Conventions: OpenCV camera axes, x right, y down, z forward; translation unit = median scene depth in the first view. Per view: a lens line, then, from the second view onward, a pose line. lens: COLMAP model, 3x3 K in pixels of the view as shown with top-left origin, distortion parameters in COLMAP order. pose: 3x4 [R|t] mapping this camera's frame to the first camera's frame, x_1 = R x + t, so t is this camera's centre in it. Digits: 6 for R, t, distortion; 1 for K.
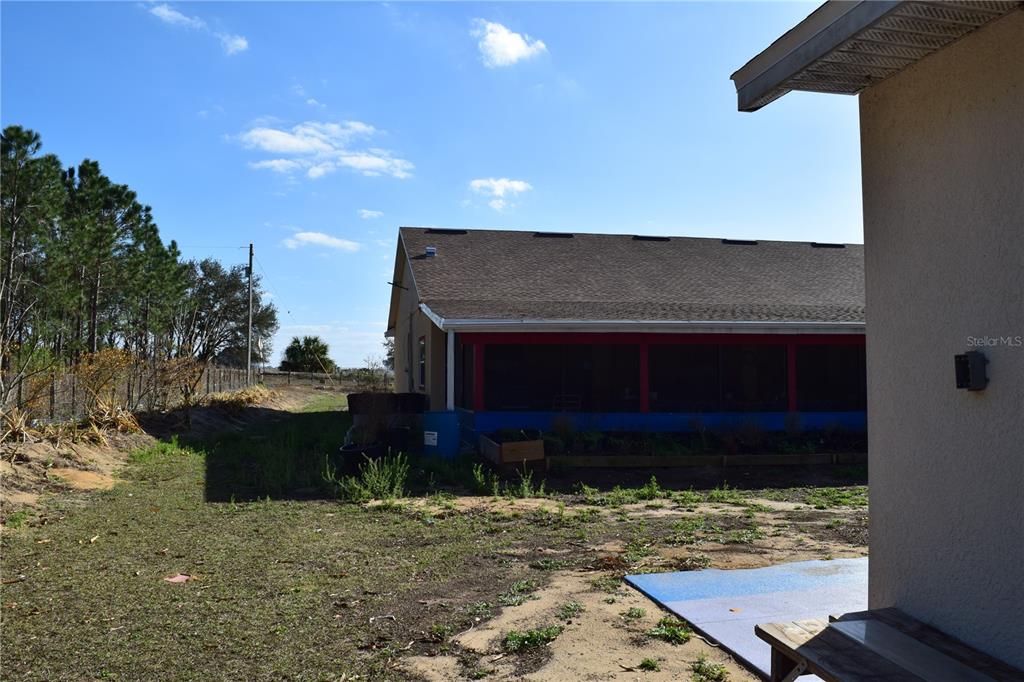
lens RADIAL K [[800.5, 0, 516.2], [0, 800.5, 344.8], [0, 0, 1]] dist [-0.093082, 0.015427]
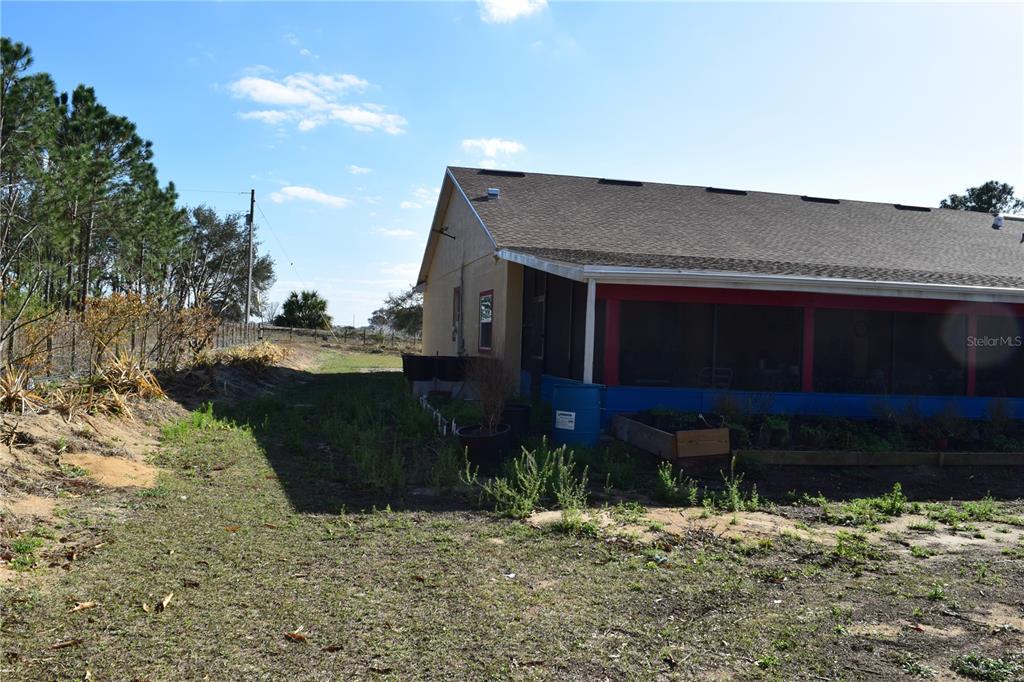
lens RADIAL K [[804.6, 0, 519.8], [0, 804.6, 341.0], [0, 0, 1]] dist [-0.098494, 0.027272]
pose [[0.999224, 0.031951, 0.023039, -0.061511], [-0.032873, 0.998626, 0.040803, 0.004116], [-0.021703, -0.041529, 0.998902, 0.084680]]
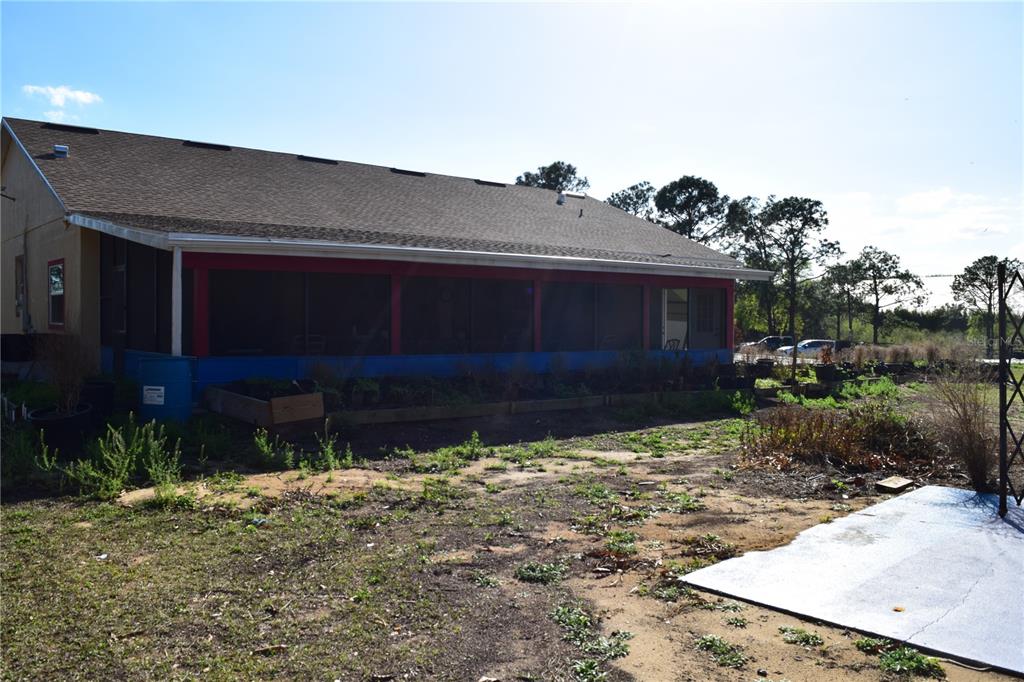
lens RADIAL K [[804.6, 0, 519.8], [0, 804.6, 341.0], [0, 0, 1]] dist [-0.098494, 0.027272]
pose [[0.869287, -0.009383, 0.494218, -0.061930], [-0.026322, 0.997523, 0.065237, 0.004196], [-0.493606, -0.069719, 0.866887, 0.076178]]
